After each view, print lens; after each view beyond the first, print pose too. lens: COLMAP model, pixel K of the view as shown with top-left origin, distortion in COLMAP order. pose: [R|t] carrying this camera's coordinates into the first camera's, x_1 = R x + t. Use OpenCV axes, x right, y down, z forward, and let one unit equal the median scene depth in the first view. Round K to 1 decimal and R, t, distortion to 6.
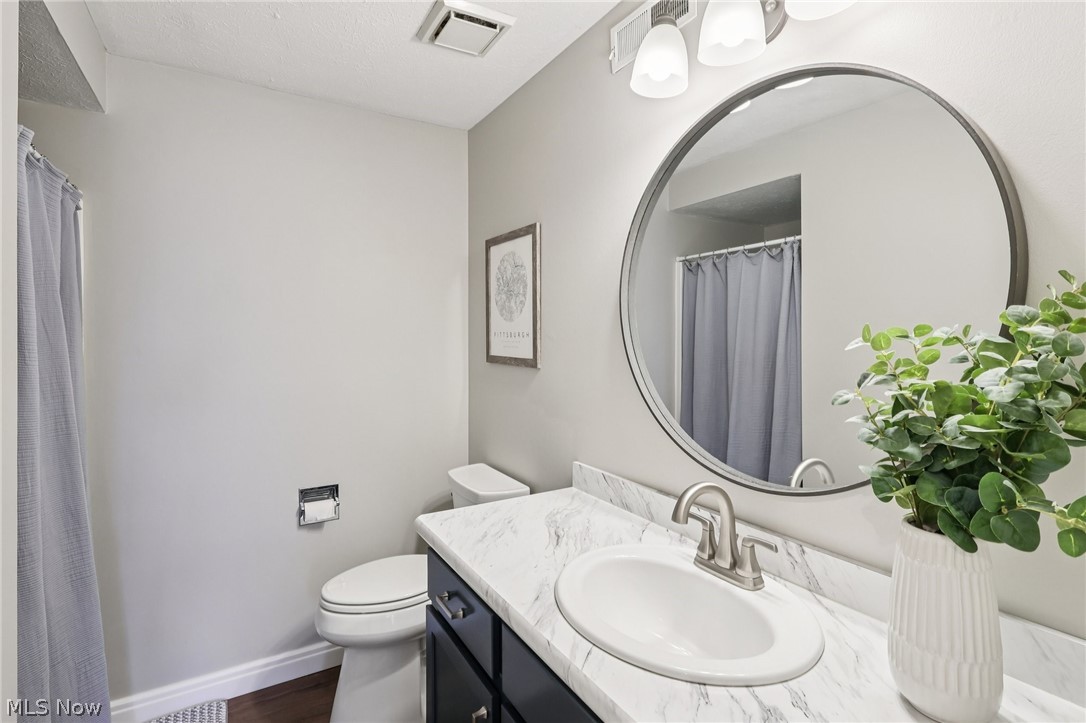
lens RADIAL K [[517.4, 0, 539.4], [0, 517.4, 347.2], [0, 0, 1]] dist [0.005990, 0.000239]
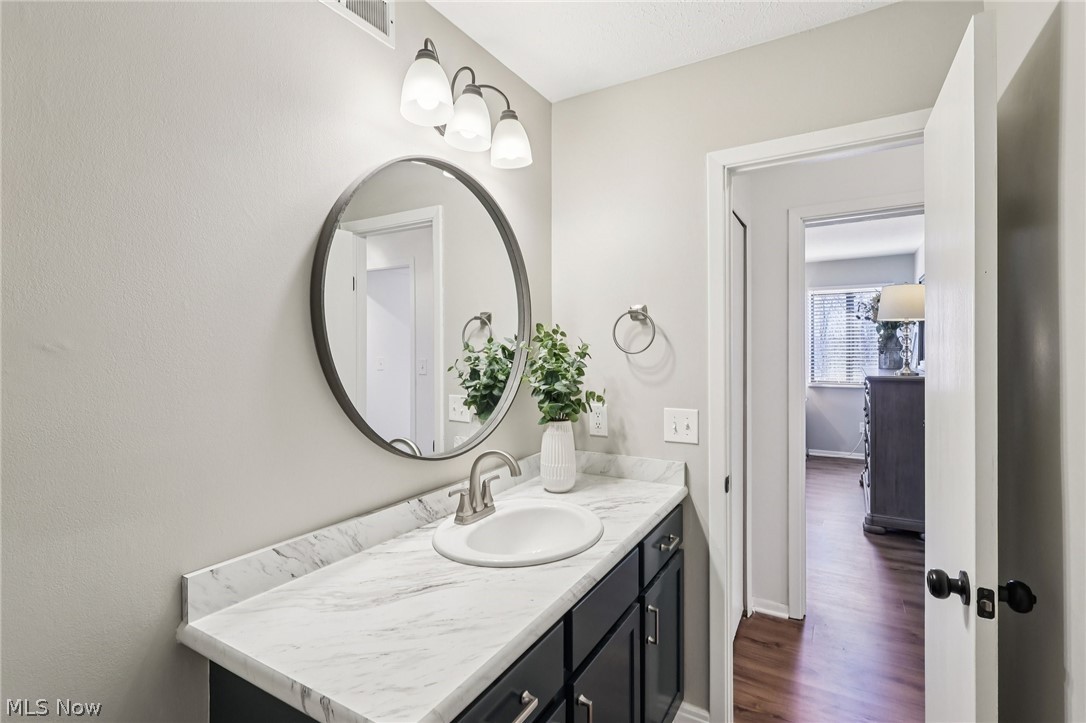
lens RADIAL K [[507.9, 0, 543.6], [0, 507.9, 359.0], [0, 0, 1]] dist [0.000933, 0.000555]
pose [[-0.468892, -0.019602, 0.883038, -0.725741], [0.019335, 0.999286, 0.032450, -0.023991], [-0.883044, 0.032289, -0.468178, 1.141709]]
